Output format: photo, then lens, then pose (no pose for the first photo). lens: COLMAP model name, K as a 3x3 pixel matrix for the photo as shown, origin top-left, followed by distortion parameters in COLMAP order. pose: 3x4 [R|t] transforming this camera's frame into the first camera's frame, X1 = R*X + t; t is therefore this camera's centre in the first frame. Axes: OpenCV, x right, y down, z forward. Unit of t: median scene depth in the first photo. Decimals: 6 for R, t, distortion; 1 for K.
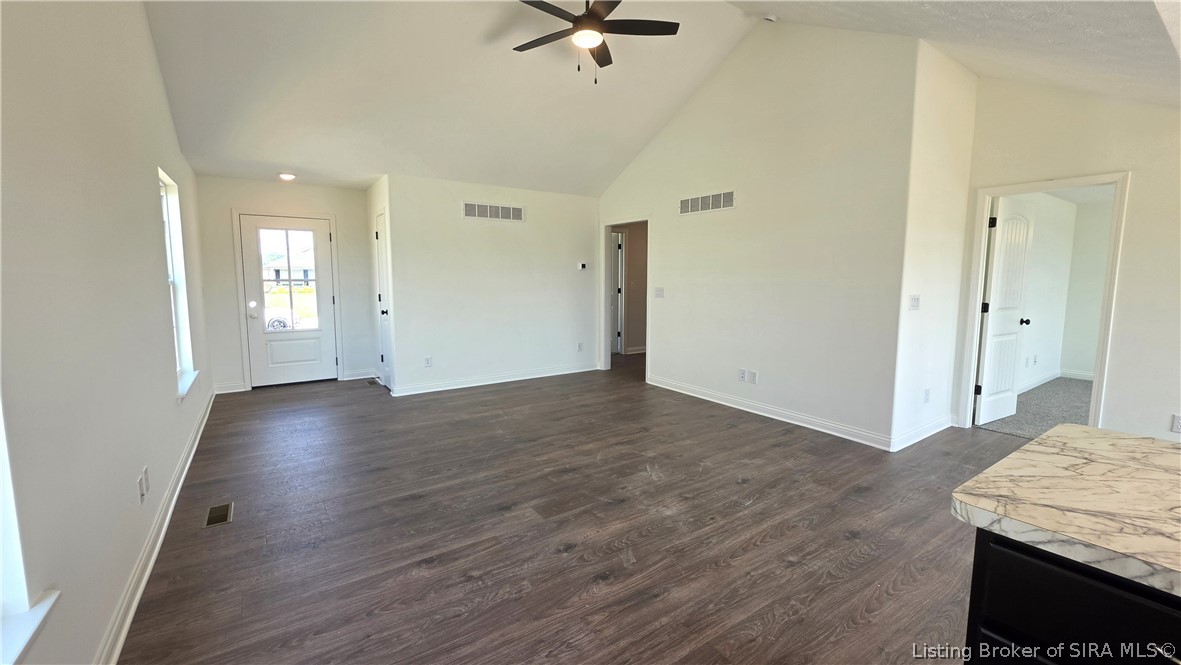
lens RADIAL K [[487.7, 0, 597.6], [0, 487.7, 325.2], [0, 0, 1]] dist [0.000179, 0.000165]
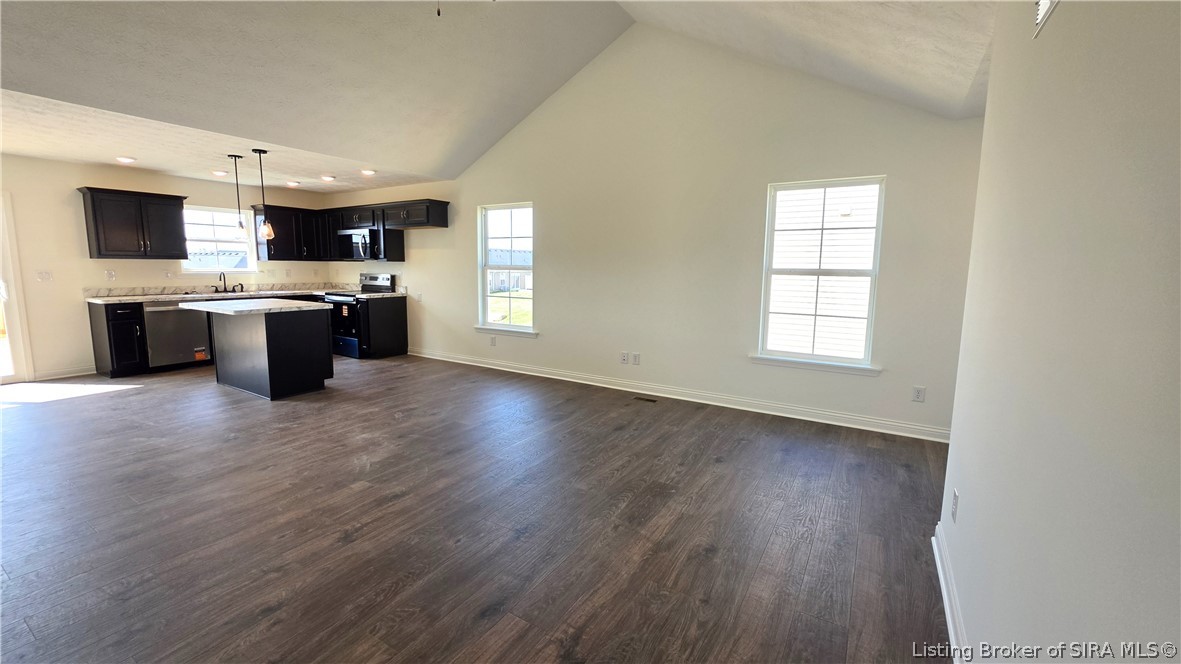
lens RADIAL K [[481.0, 0, 588.2], [0, 481.0, 328.2], [0, 0, 1]] dist [-0.001396, 0.000030]
pose [[-0.923521, 0.037248, -0.381735, 0.047480], [-0.051979, 0.973937, 0.220784, -0.162132], [0.380010, 0.223741, -0.897515, 1.638314]]
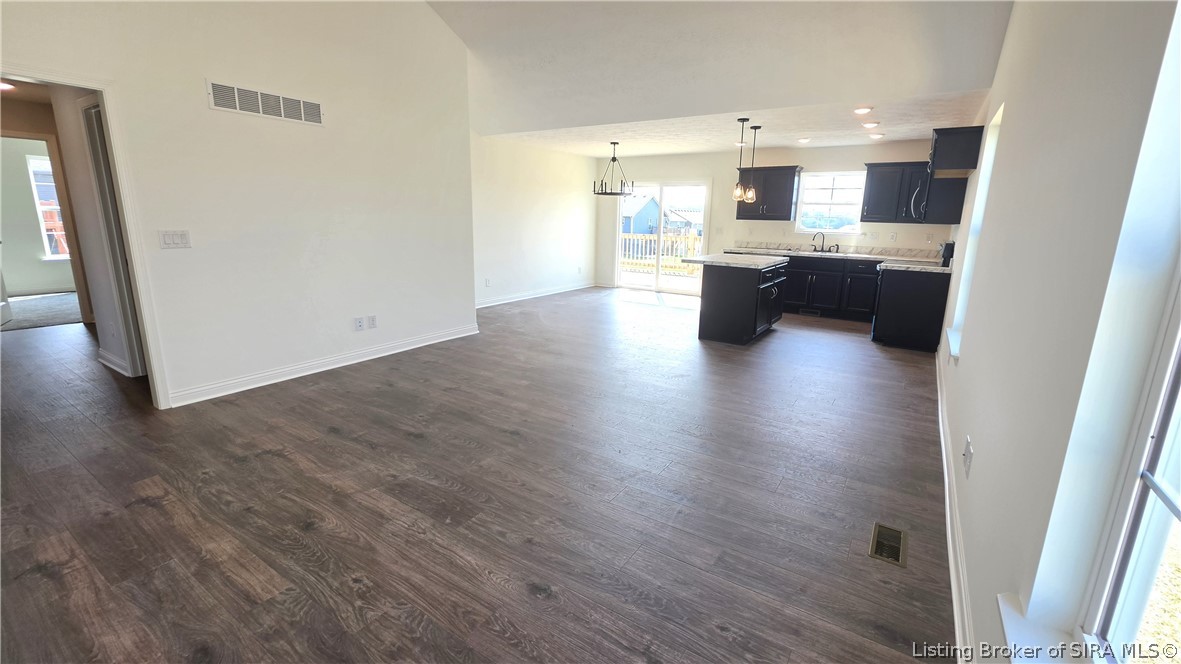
lens RADIAL K [[481.0, 0, 588.2], [0, 481.0, 328.2], [0, 0, 1]] dist [-0.001396, 0.000030]
pose [[-0.359621, -0.221612, 0.906400, -0.822175], [0.073499, 0.961641, 0.264280, -0.117045], [-0.930199, 0.161660, -0.329538, 1.102885]]
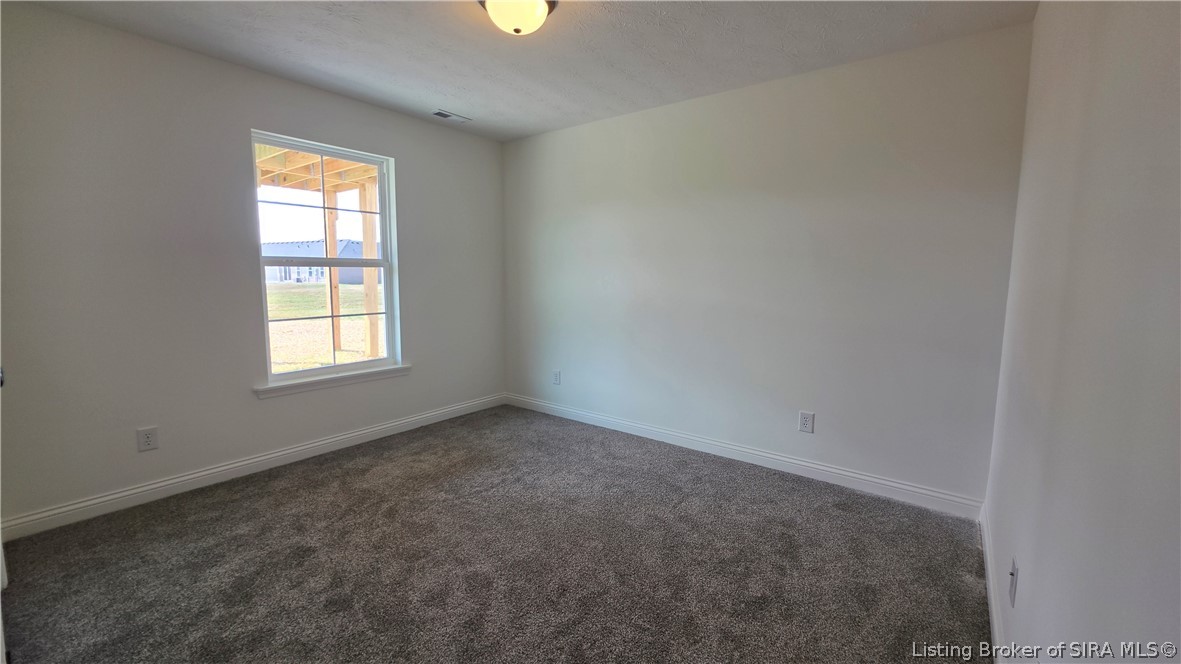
lens RADIAL K [[481.0, 0, 588.2], [0, 481.0, 328.2], [0, 0, 1]] dist [-0.001396, 0.000030]
pose [[0.304875, 0.104663, -0.946624, 0.109938], [-0.104417, 0.991625, 0.076009, -0.077218], [0.946651, 0.075670, 0.313250, 1.065624]]
